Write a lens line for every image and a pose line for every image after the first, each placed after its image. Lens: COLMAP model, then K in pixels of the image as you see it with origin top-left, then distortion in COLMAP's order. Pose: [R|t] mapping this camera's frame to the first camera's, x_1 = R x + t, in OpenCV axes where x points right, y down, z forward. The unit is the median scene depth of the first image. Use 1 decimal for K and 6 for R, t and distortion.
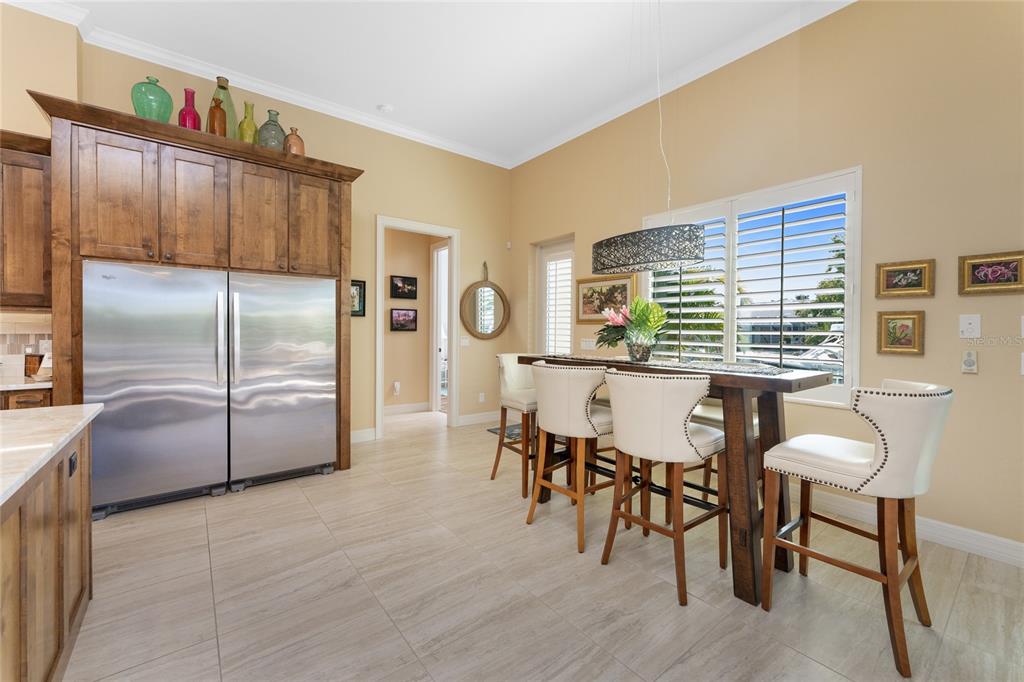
lens RADIAL K [[414.4, 0, 506.6], [0, 414.4, 332.5], [0, 0, 1]] dist [0.000764, 0.000639]
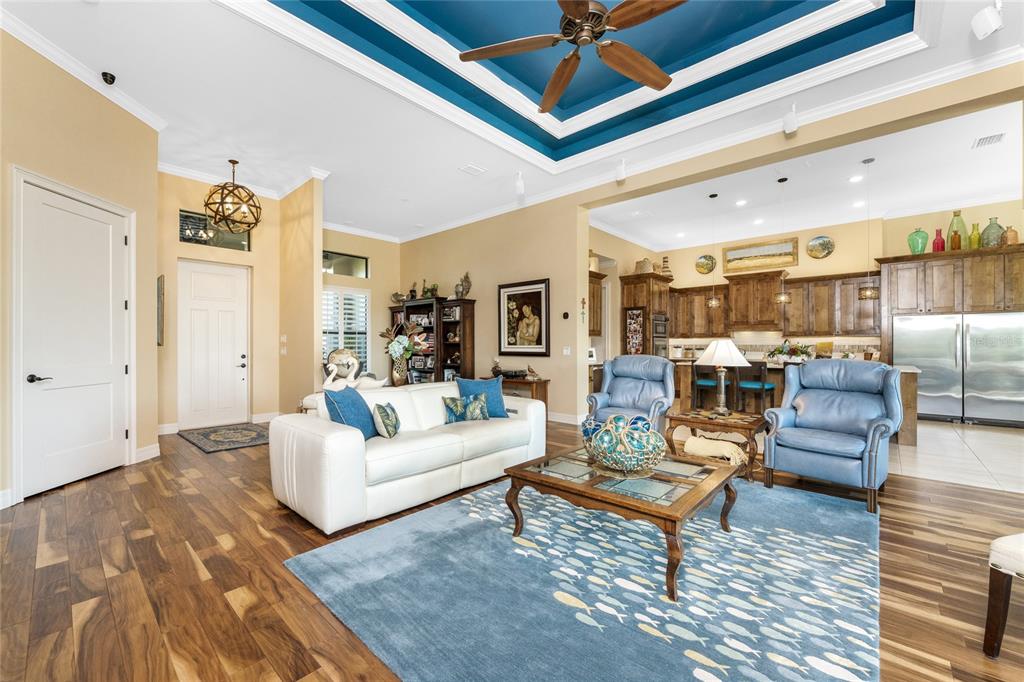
lens RADIAL K [[414.4, 0, 504.7], [0, 414.4, 342.4], [0, 0, 1]] dist [0.000764, 0.000639]
pose [[0.176650, -0.006340, -0.984253, 0.906471], [-0.009219, 0.999925, -0.008096, 0.023775], [0.984231, 0.010504, 0.176578, -1.519537]]
